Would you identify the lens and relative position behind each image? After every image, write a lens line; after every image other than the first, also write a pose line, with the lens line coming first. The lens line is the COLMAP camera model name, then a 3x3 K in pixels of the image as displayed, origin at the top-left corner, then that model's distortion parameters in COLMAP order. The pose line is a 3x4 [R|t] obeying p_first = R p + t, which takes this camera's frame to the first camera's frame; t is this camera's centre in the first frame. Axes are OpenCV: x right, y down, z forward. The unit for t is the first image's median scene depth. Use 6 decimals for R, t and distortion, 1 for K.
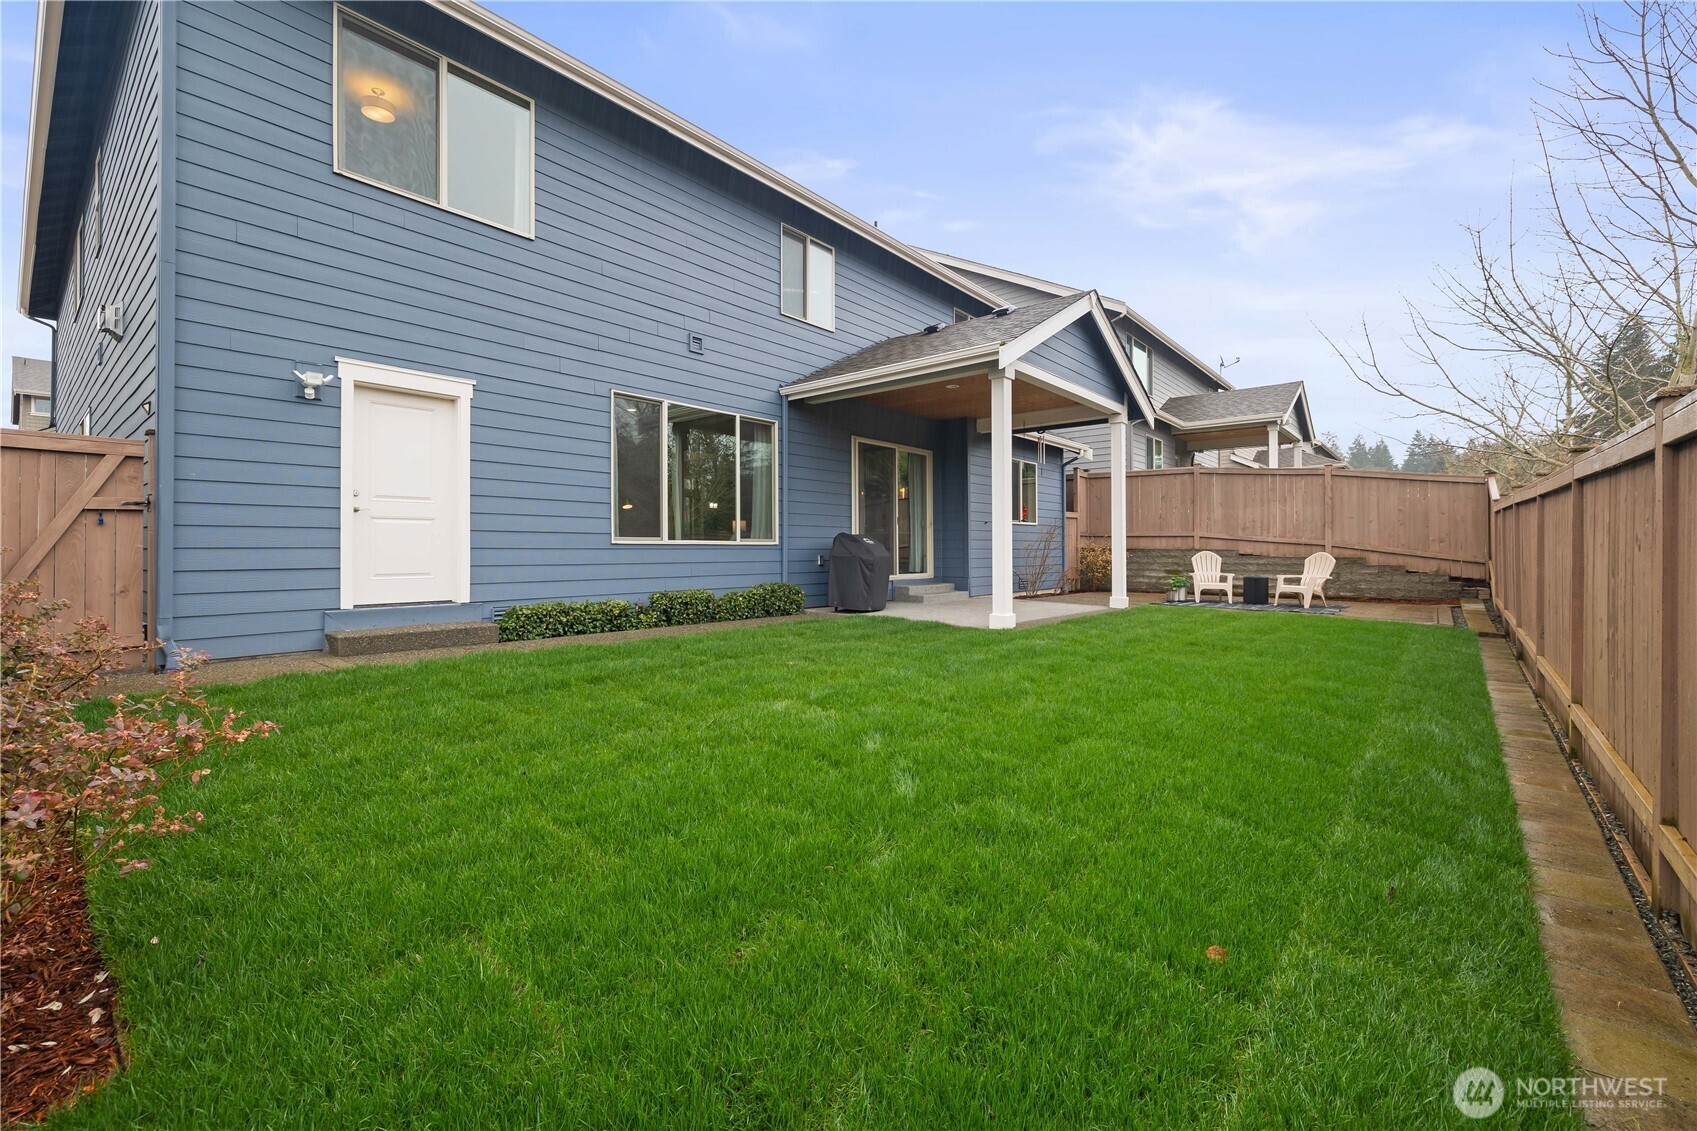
lens RADIAL K [[718.6, 0, 848.5], [0, 718.6, 565.5], [0, 0, 1]] dist [-0.000039, -0.000017]
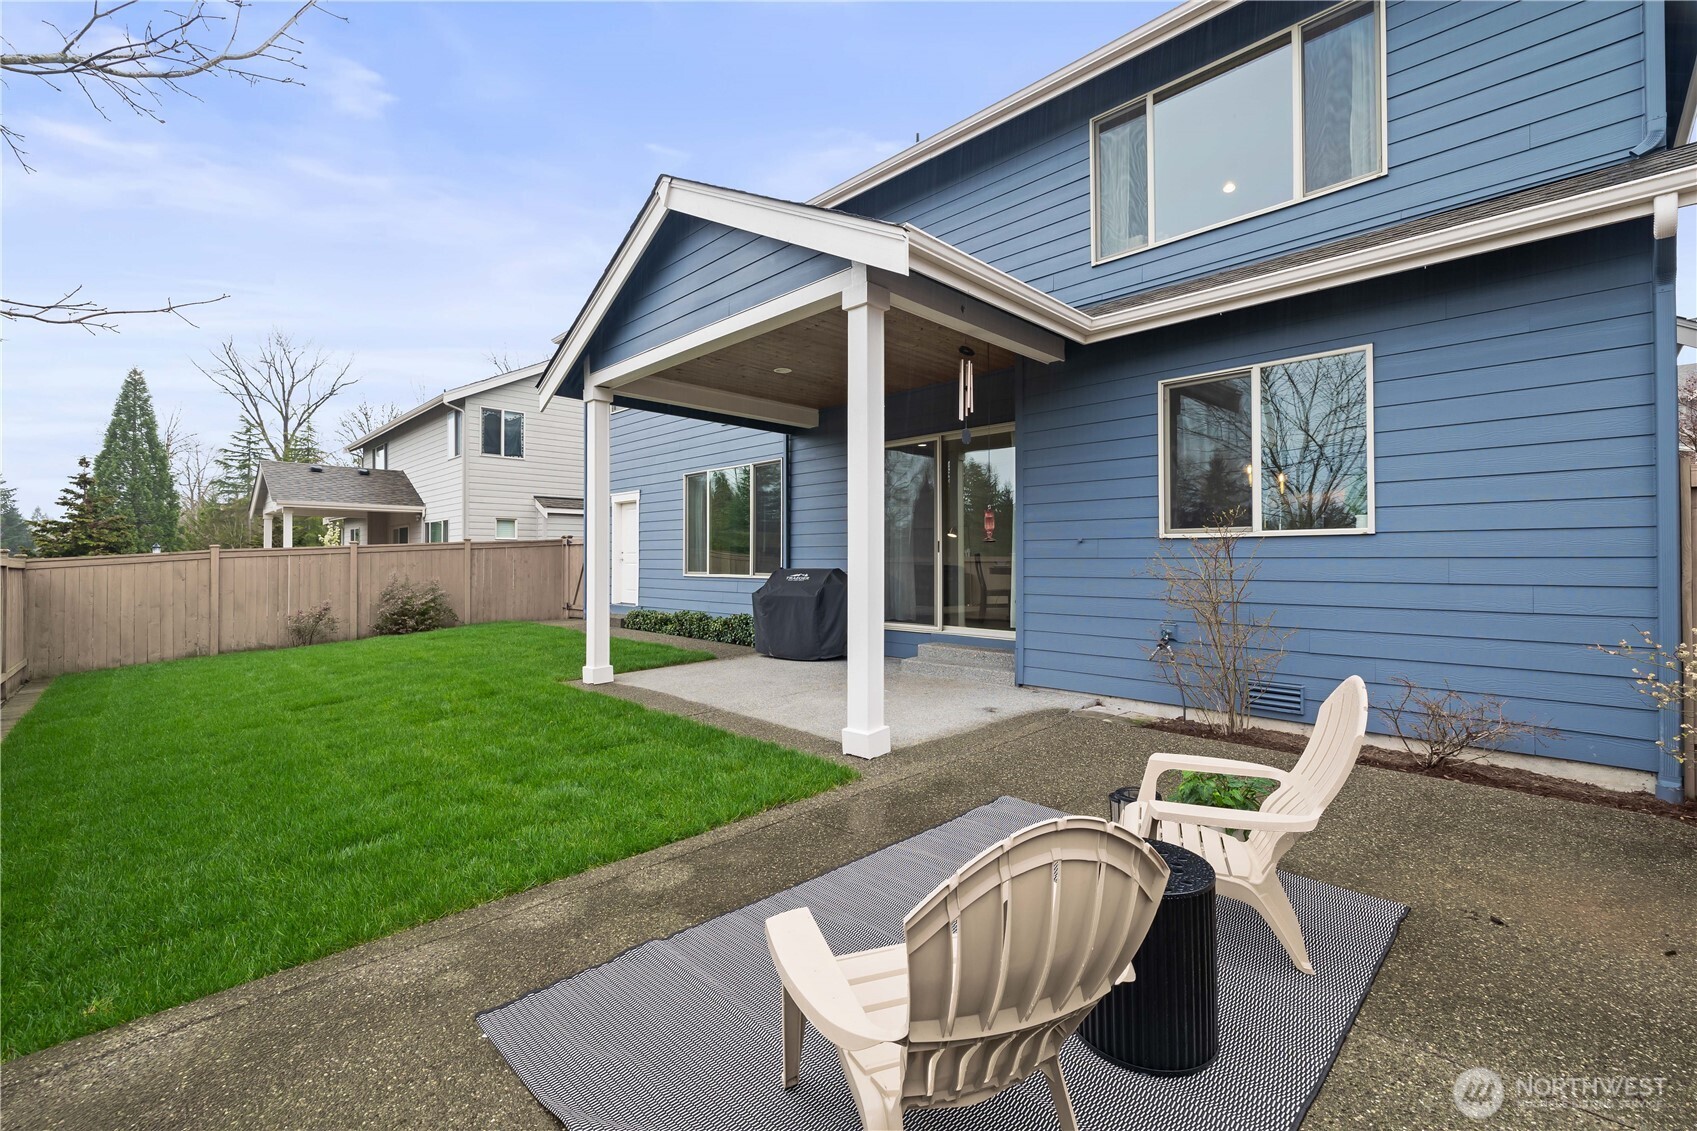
lens RADIAL K [[718.6, 0, 848.5], [0, 718.6, 565.5], [0, 0, 1]] dist [-0.000039, -0.000017]
pose [[-0.087559, 0.011488, -0.996093, 1.107368], [-0.015160, 0.999802, 0.012863, -0.075451], [0.996044, 0.016227, -0.087368, 1.437112]]
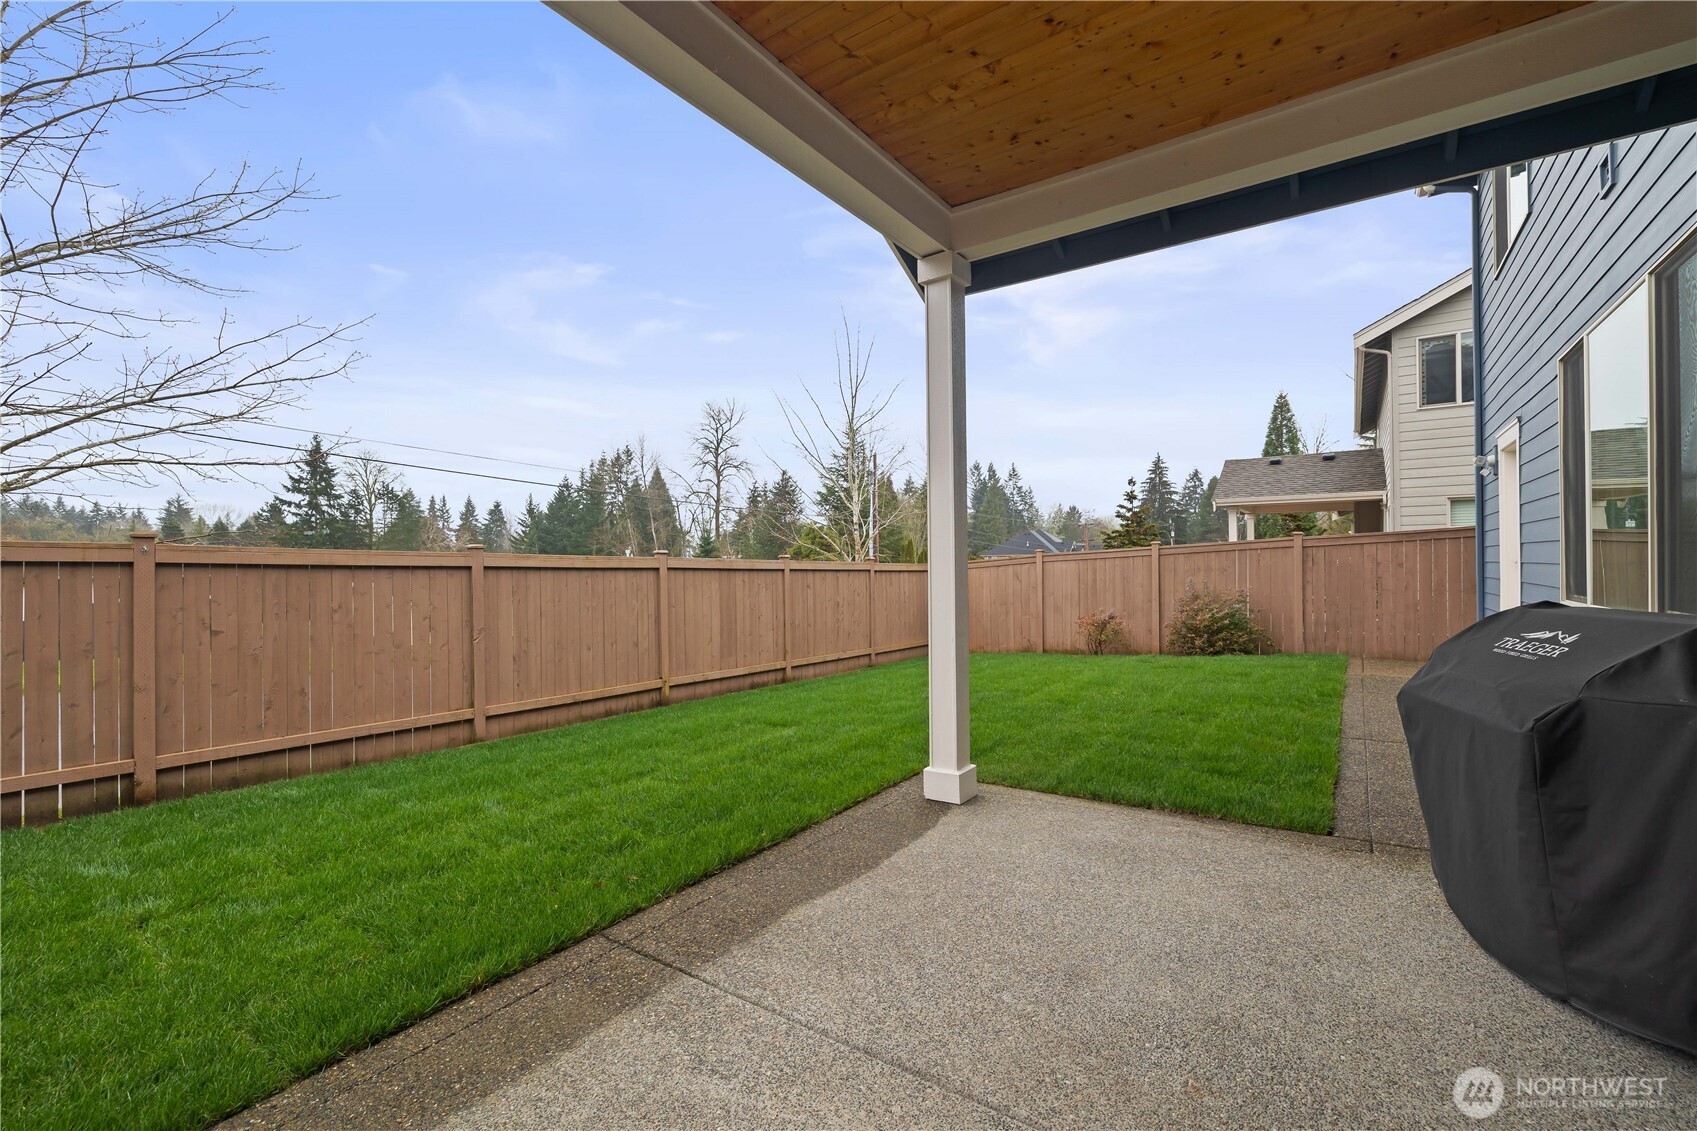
lens RADIAL K [[708.9, 0, 848.5], [0, 708.9, 565.5], [0, 0, 1]] dist [0.000668, 0.000077]
pose [[-0.996605, 0.012919, -0.081308, 0.328513], [0.011145, 0.999691, 0.022230, -0.083036], [0.081570, 0.021248, -0.996441, 1.523522]]
